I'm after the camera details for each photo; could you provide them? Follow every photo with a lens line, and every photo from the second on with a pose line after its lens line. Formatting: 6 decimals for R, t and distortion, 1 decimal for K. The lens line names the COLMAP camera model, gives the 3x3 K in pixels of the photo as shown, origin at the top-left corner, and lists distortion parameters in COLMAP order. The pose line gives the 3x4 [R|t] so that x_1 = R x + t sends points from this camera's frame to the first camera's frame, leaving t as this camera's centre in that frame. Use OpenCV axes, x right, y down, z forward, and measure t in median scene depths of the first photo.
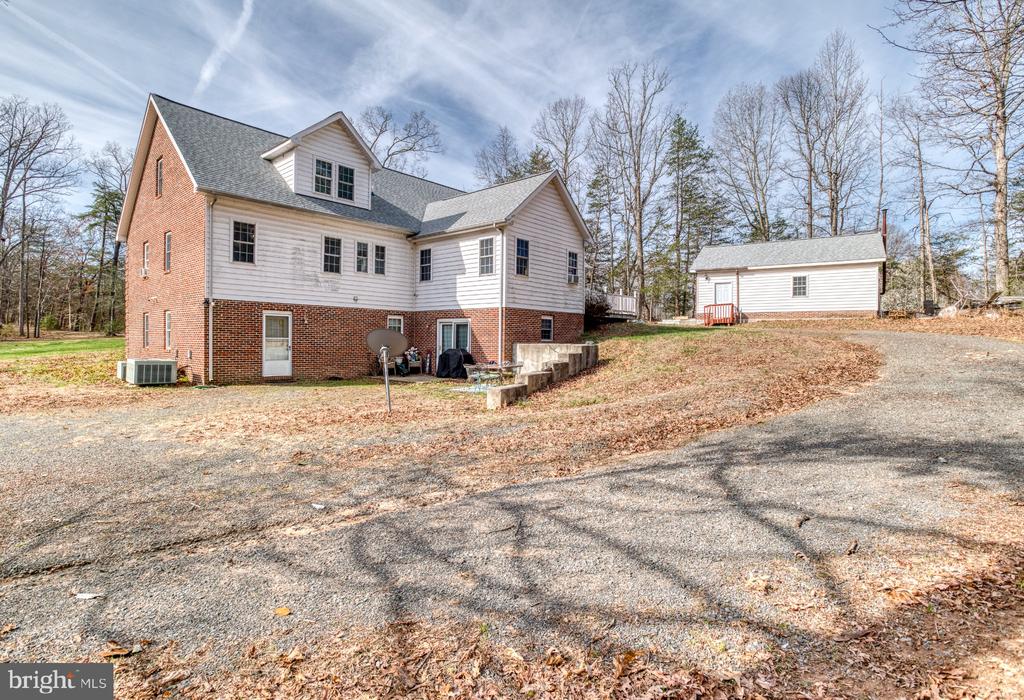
lens RADIAL K [[510.3, 0, 510.9], [0, 510.3, 344.9], [0, 0, 1]] dist [-0.020771, -0.000167]
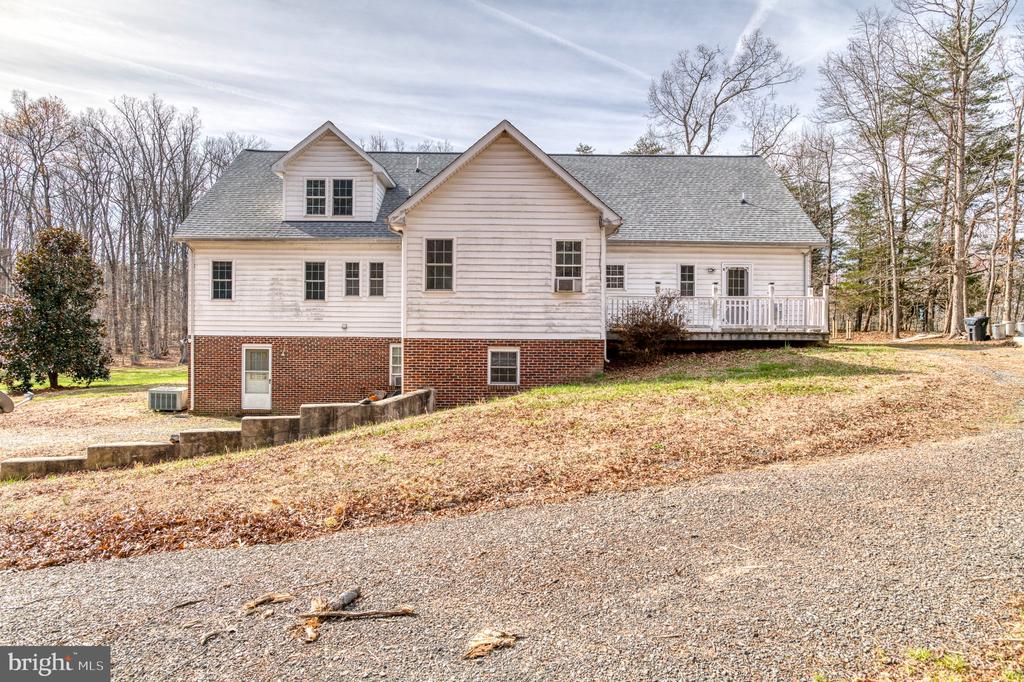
lens RADIAL K [[629.1, 0, 510.9], [0, 629.1, 341.2], [0, 0, 1]] dist [-0.009813, -0.001964]
pose [[0.666403, 0.001372, -0.745591, 0.732128], [-0.007930, 0.999955, -0.005249, -0.064578], [0.745550, 0.009410, 0.666383, 0.508479]]
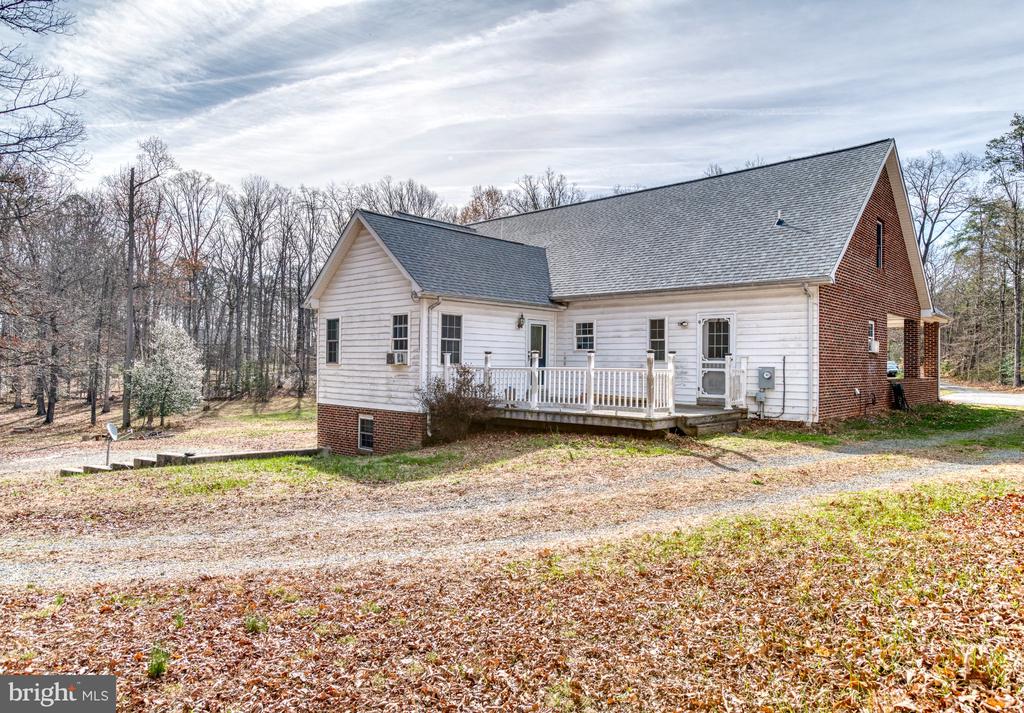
lens RADIAL K [[671.9, 0, 512.5], [0, 671.9, 356.1], [0, 0, 1]] dist [-0.008791, -0.000325]
pose [[-0.050909, -0.020564, -0.998492, 1.072678], [-0.021062, 0.999588, -0.019513, -0.134499], [0.998481, 0.020037, -0.051321, 1.350397]]
